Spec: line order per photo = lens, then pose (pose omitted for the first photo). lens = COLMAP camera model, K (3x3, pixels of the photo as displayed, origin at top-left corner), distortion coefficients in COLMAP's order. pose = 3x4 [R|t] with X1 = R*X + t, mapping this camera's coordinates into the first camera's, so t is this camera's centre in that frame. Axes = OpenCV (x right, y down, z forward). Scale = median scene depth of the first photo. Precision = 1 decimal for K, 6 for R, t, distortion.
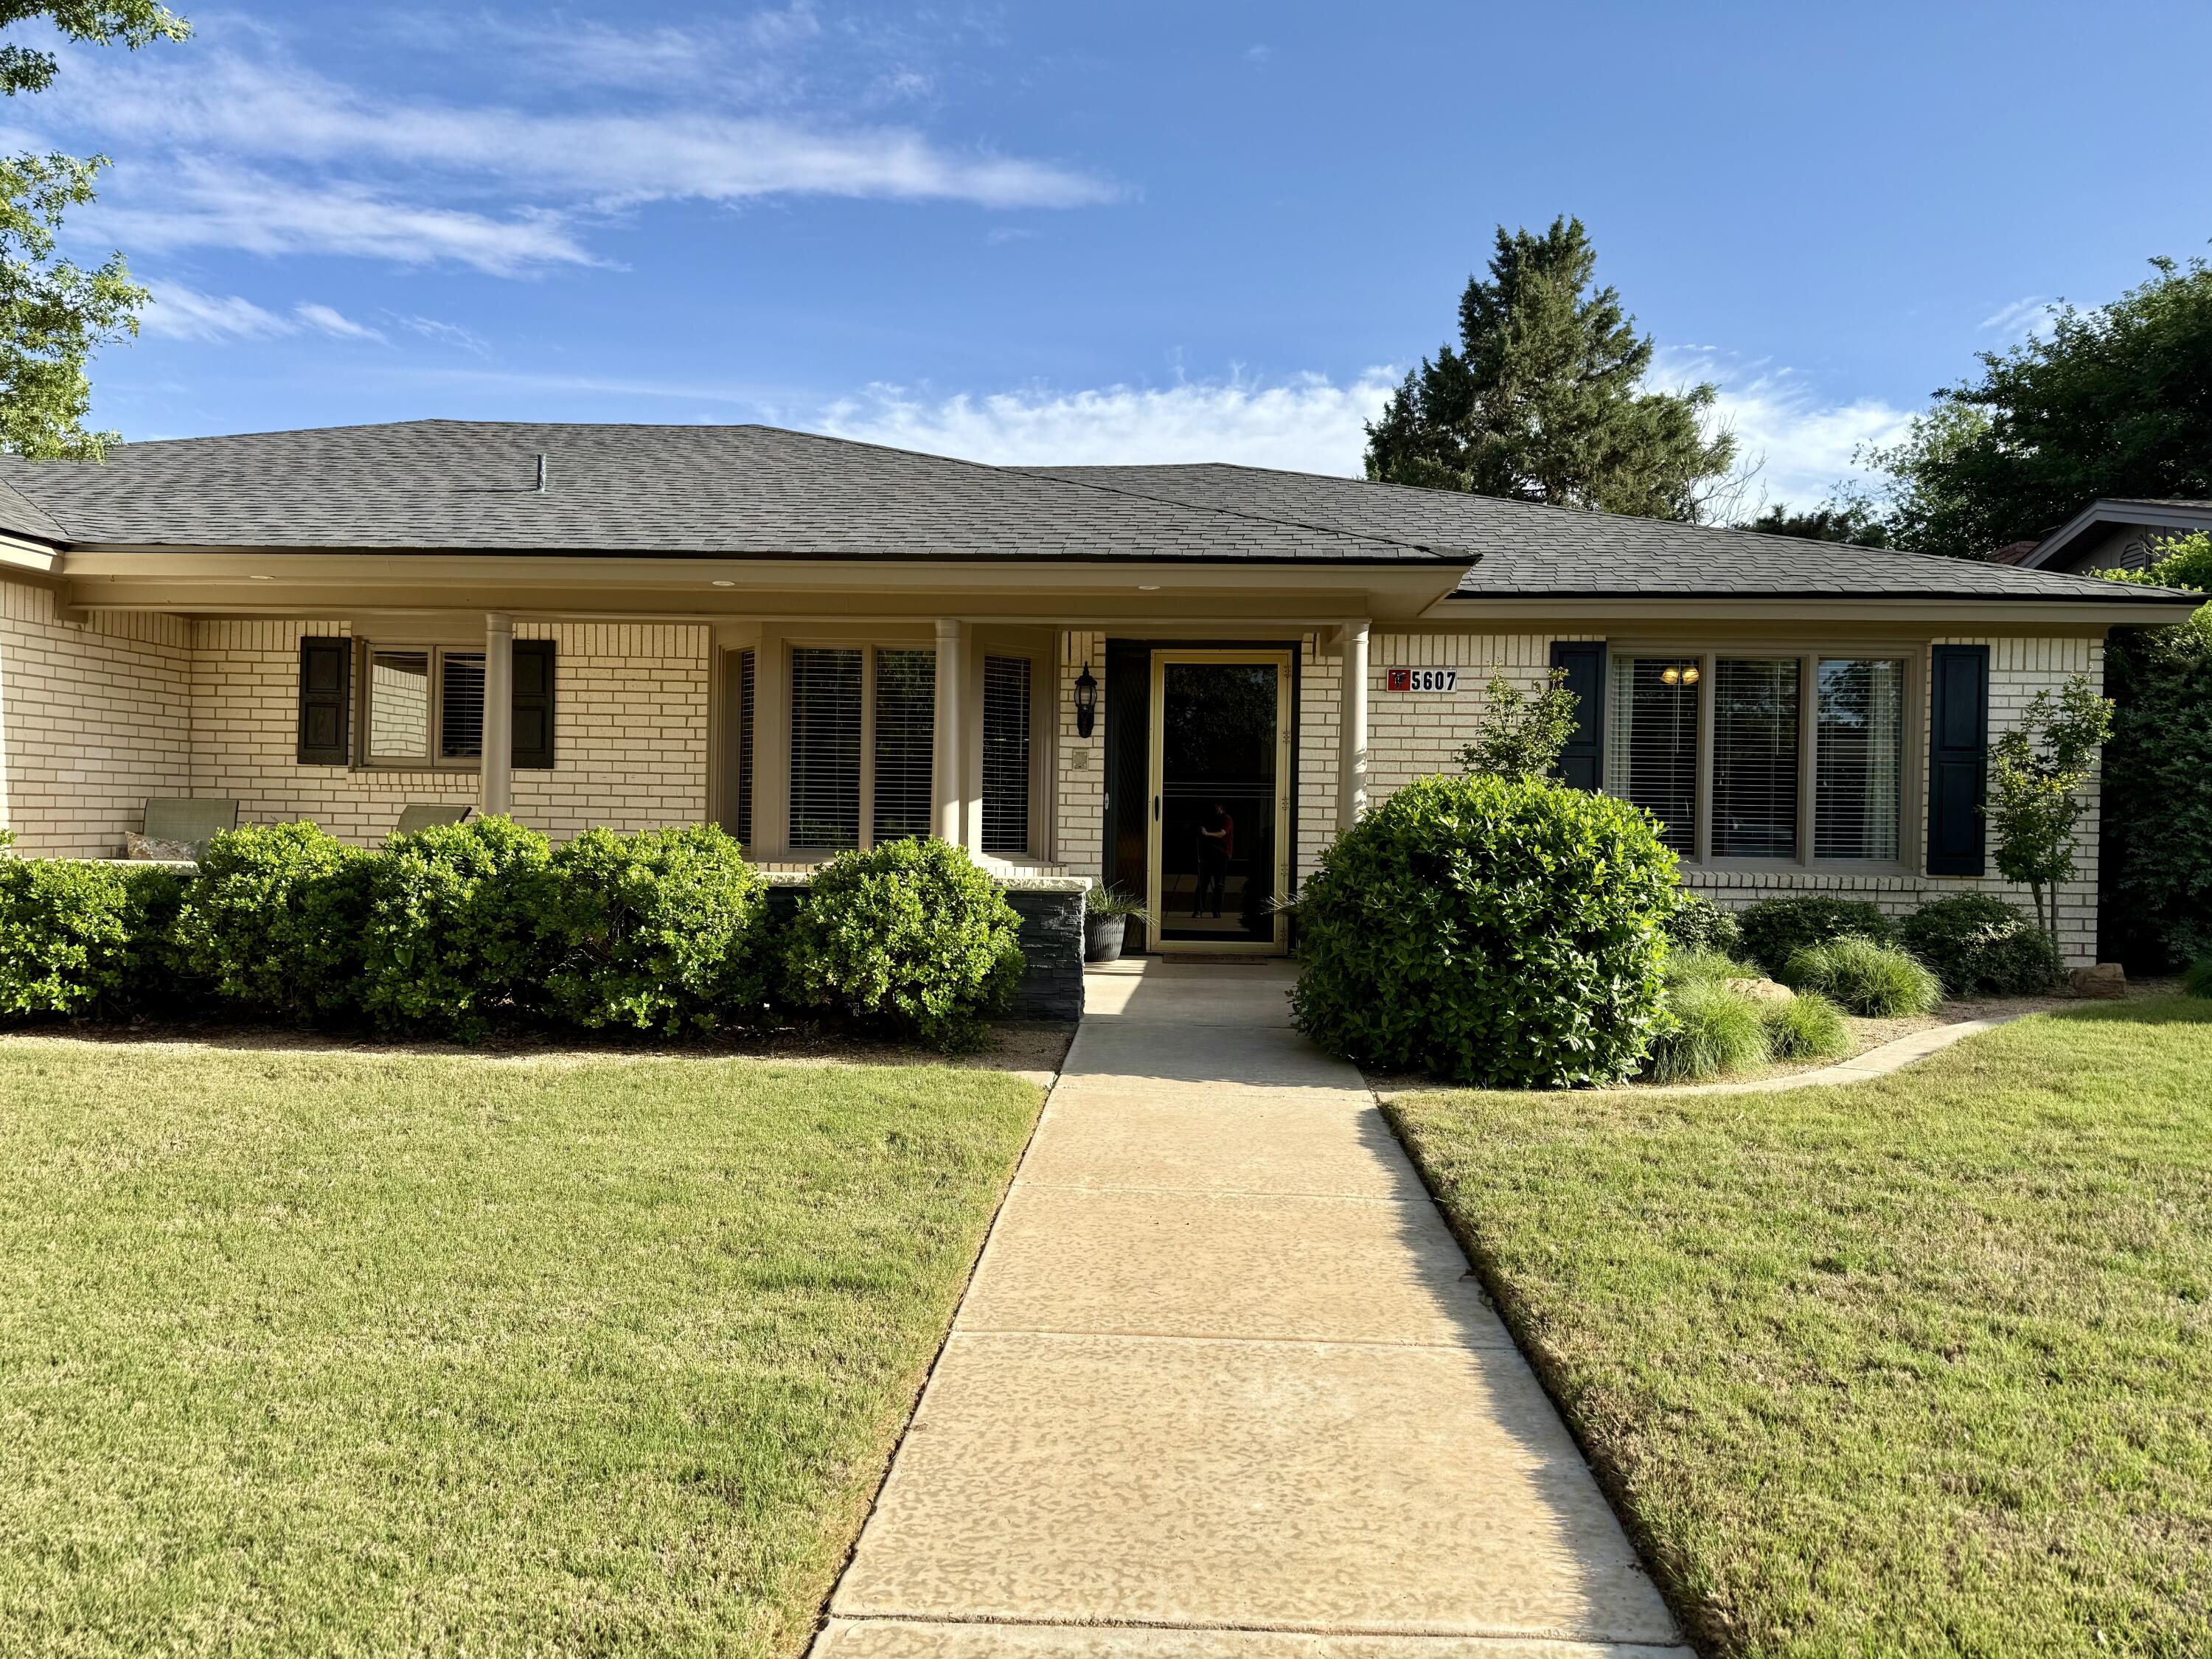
lens RADIAL K [[1564.4, 0, 1109.9], [0, 1564.4, 825.4], [0, 0, 1]] dist [0.059041, -0.025666]
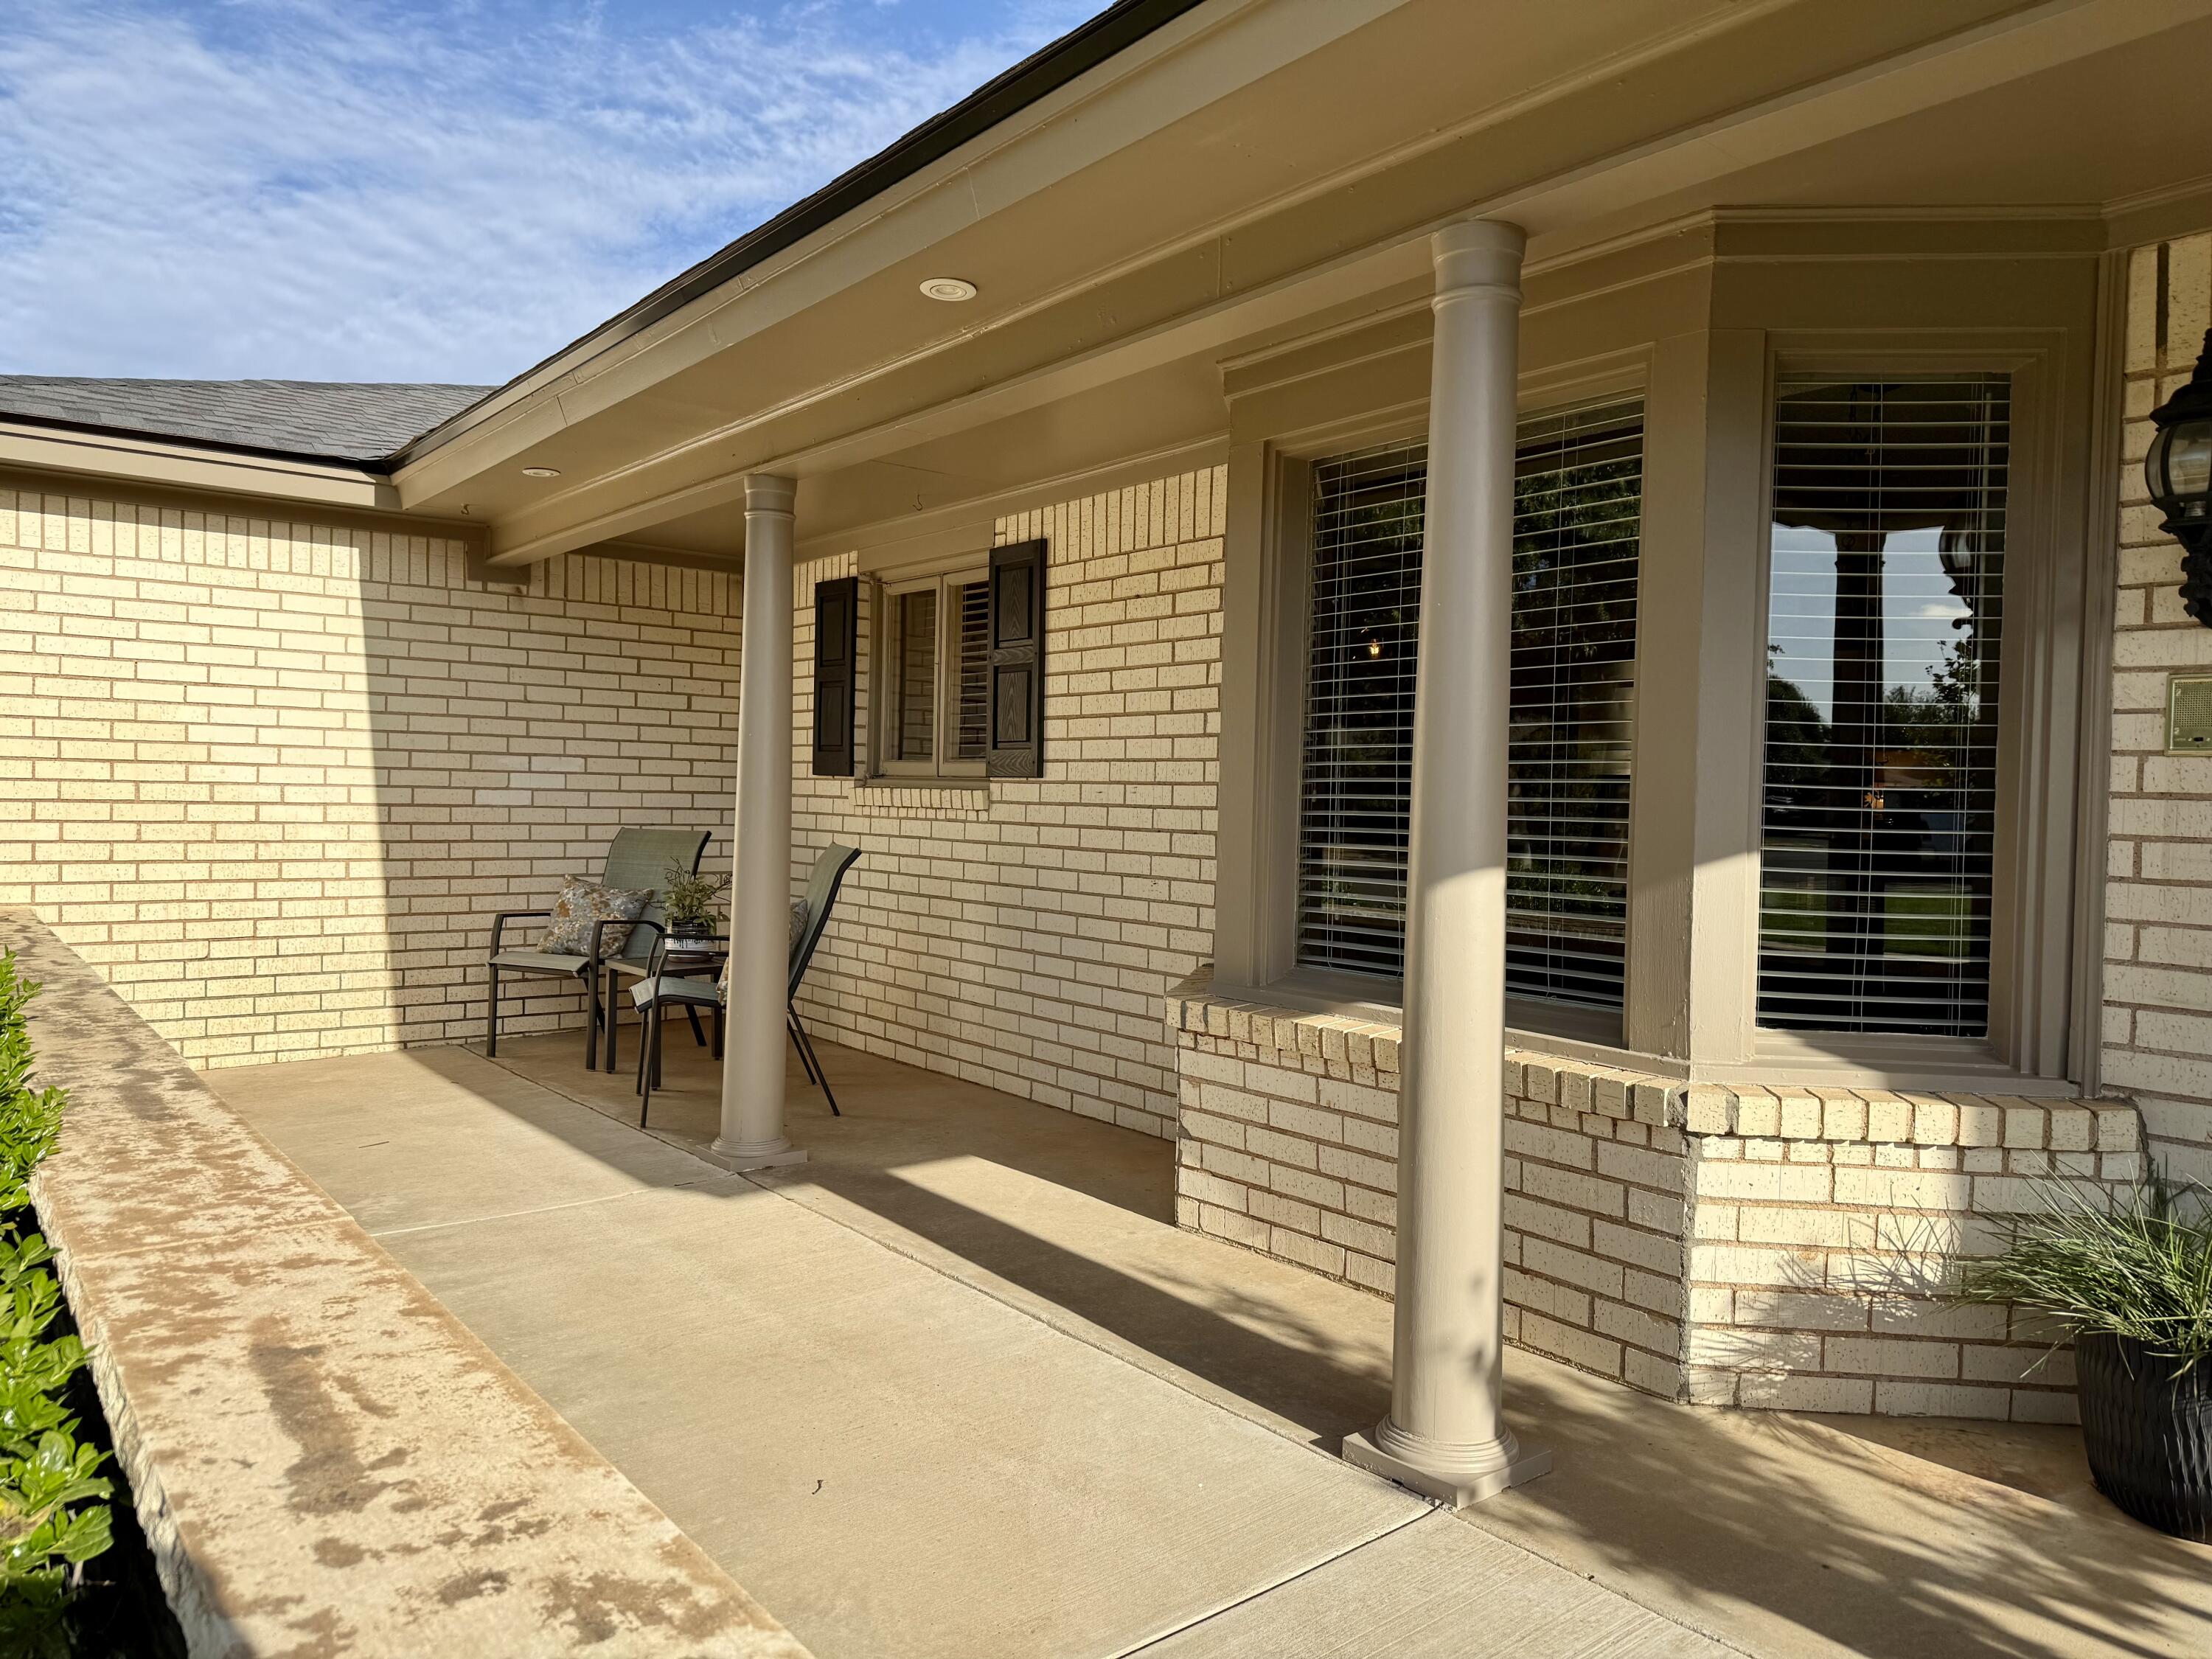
lens RADIAL K [[1564.4, 0, 1092.1], [0, 1564.4, 818.5], [0, 0, 1]] dist [0.059041, -0.025666]
pose [[0.686704, 0.005061, -0.726920, 0.048145], [-0.013174, 0.999898, -0.005483, -0.019329], [0.726818, 0.013341, 0.686700, 0.652719]]
